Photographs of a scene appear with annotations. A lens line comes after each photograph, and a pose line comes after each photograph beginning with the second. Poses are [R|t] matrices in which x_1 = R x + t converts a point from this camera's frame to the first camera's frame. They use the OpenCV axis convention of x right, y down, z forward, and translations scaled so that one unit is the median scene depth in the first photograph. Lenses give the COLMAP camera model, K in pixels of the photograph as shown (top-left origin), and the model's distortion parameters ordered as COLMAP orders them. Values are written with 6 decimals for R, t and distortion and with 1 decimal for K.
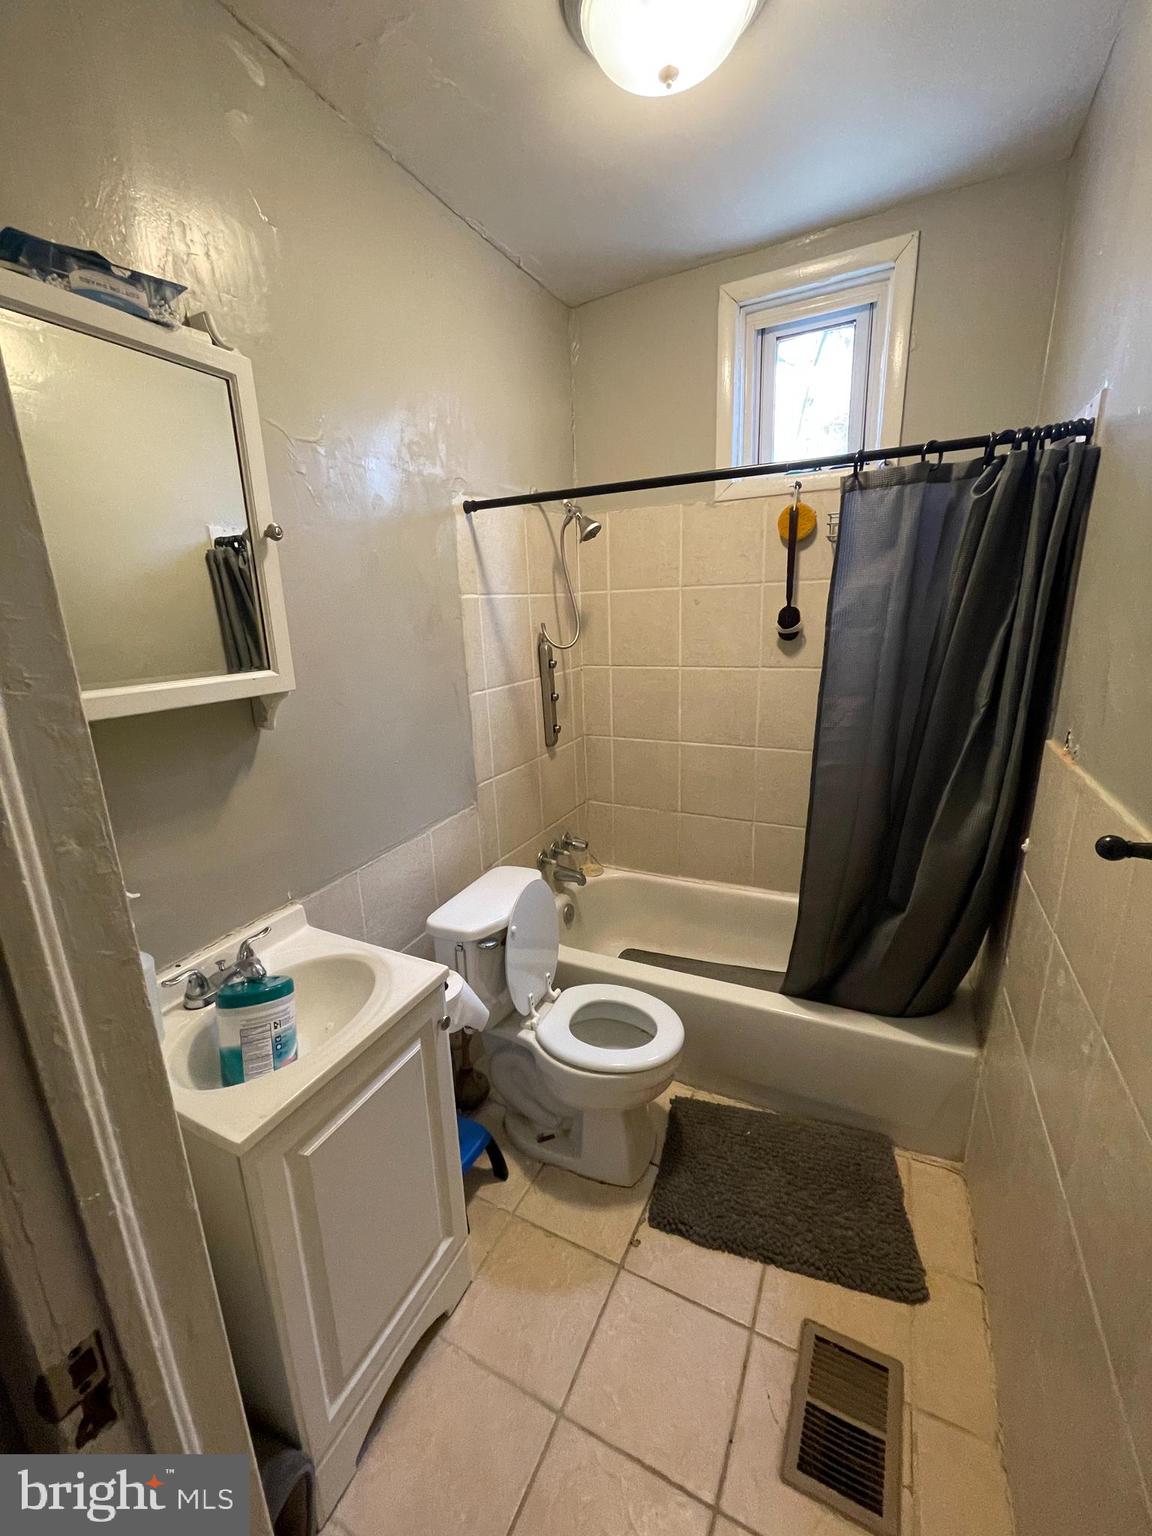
lens RADIAL K [[591.6, 0, 583.4], [0, 591.6, 756.0], [0, 0, 1]] dist [-0.009310, 0.000017]
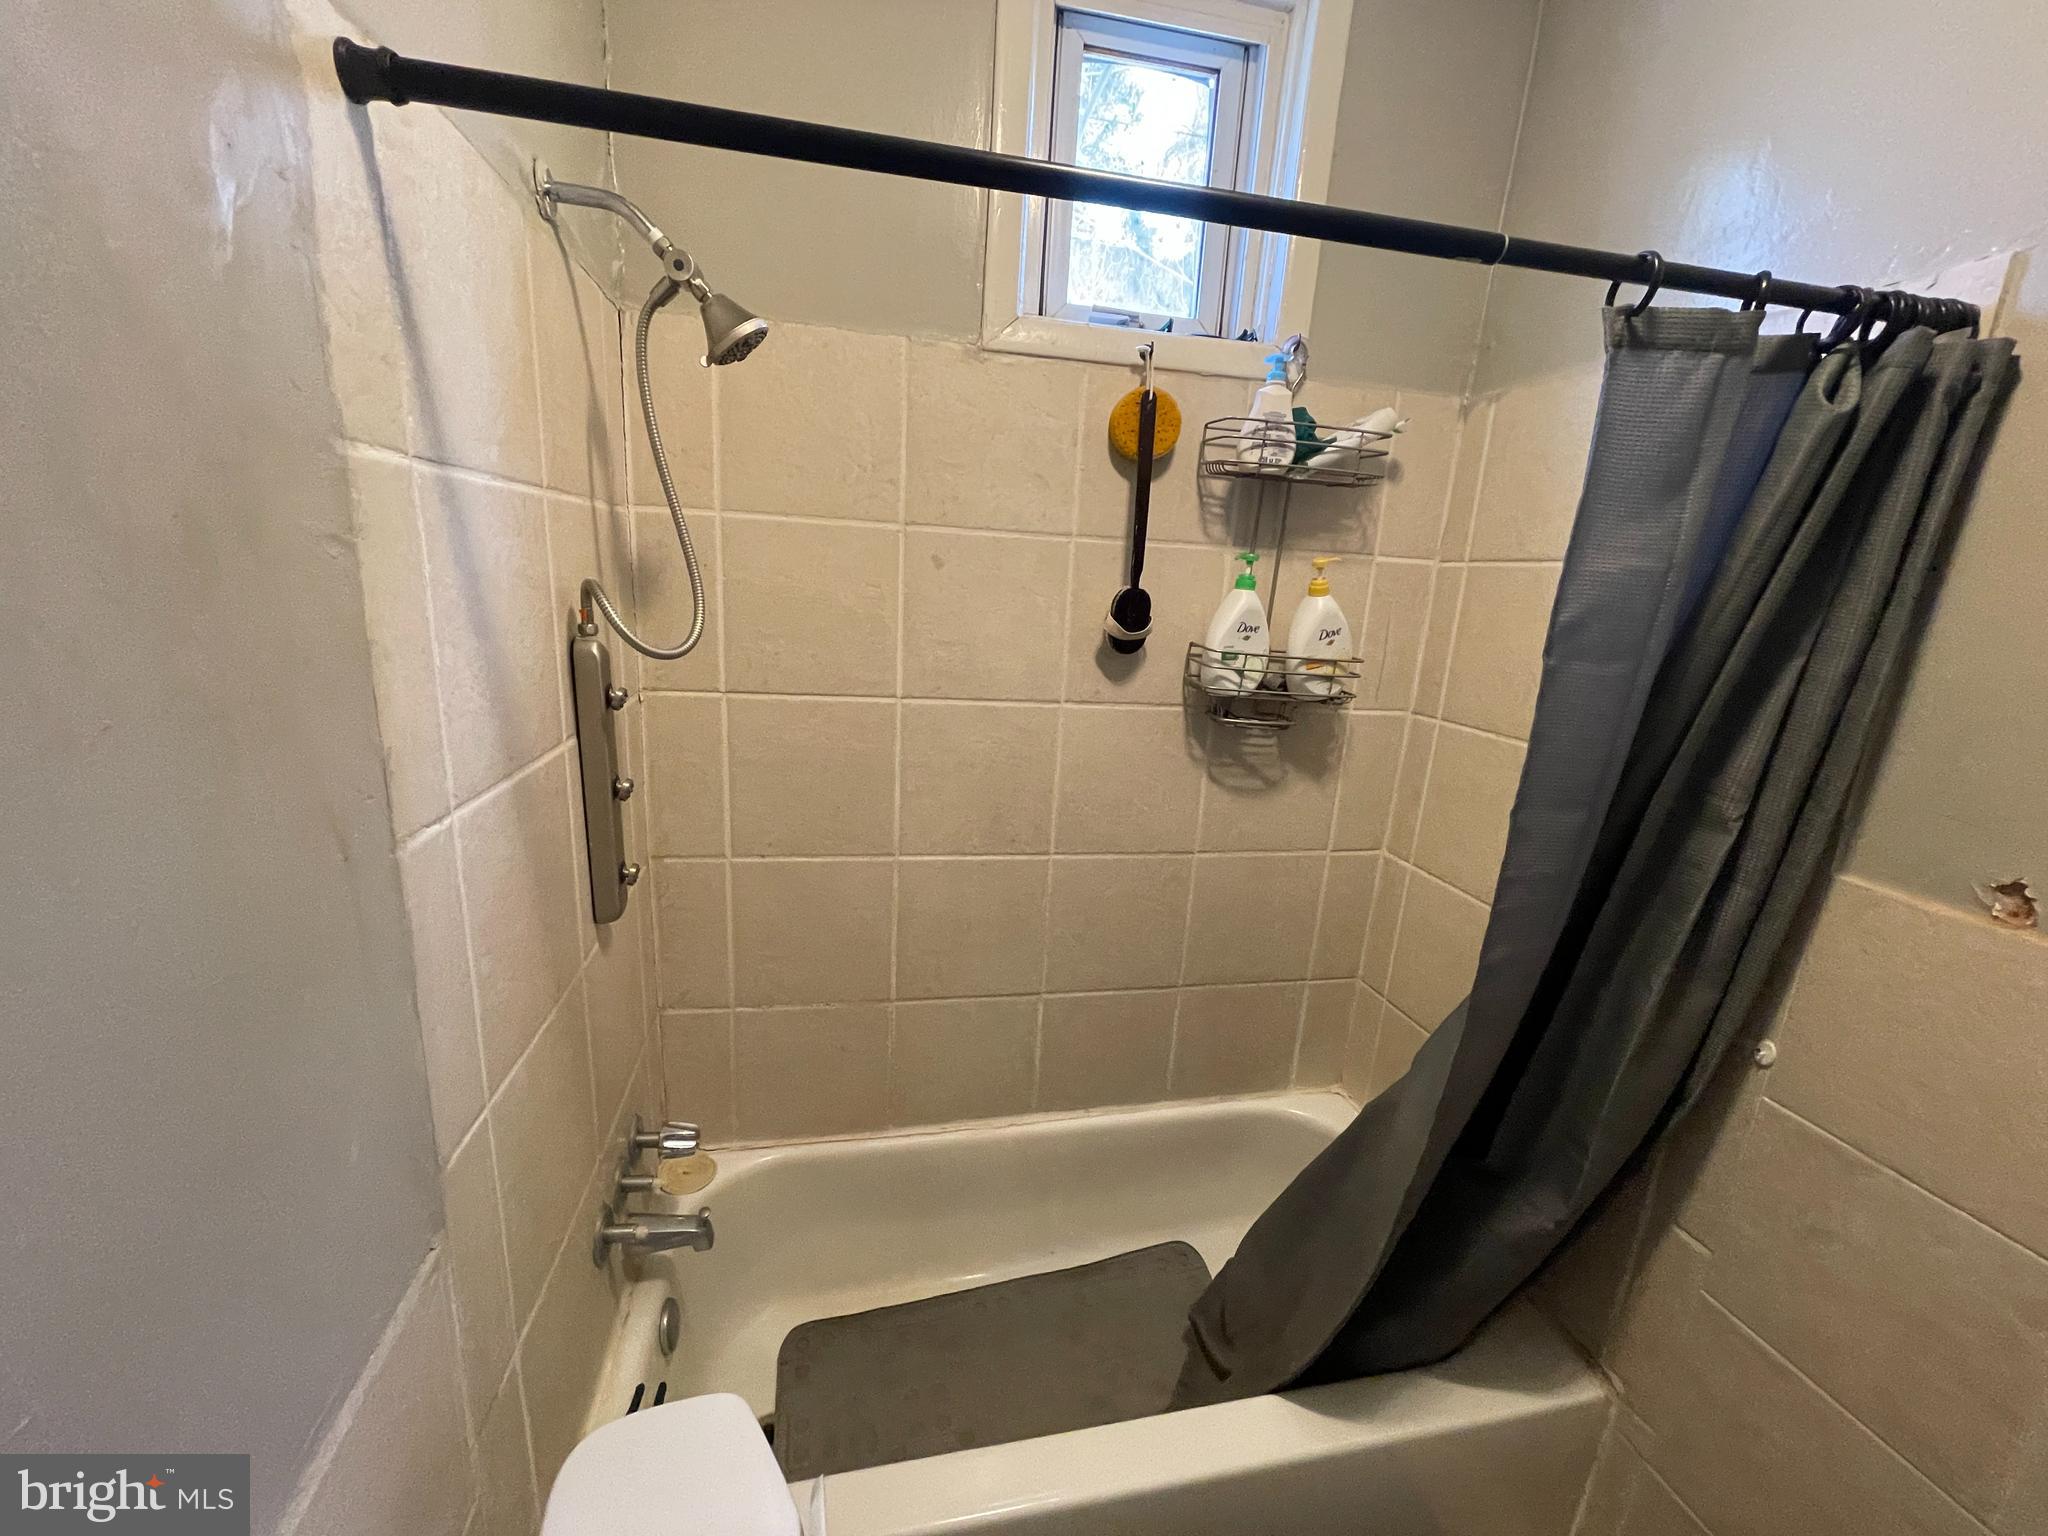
lens RADIAL K [[810.0, 0, 1016.1], [0, 810.0, 772.4], [0, 0, 1]] dist [0.006435, -0.003761]
pose [[0.794379, -0.061998, 0.604250, -0.173375], [0.065360, 0.997726, 0.016445, -0.113145], [-0.603896, 0.026430, 0.796625, 0.511591]]
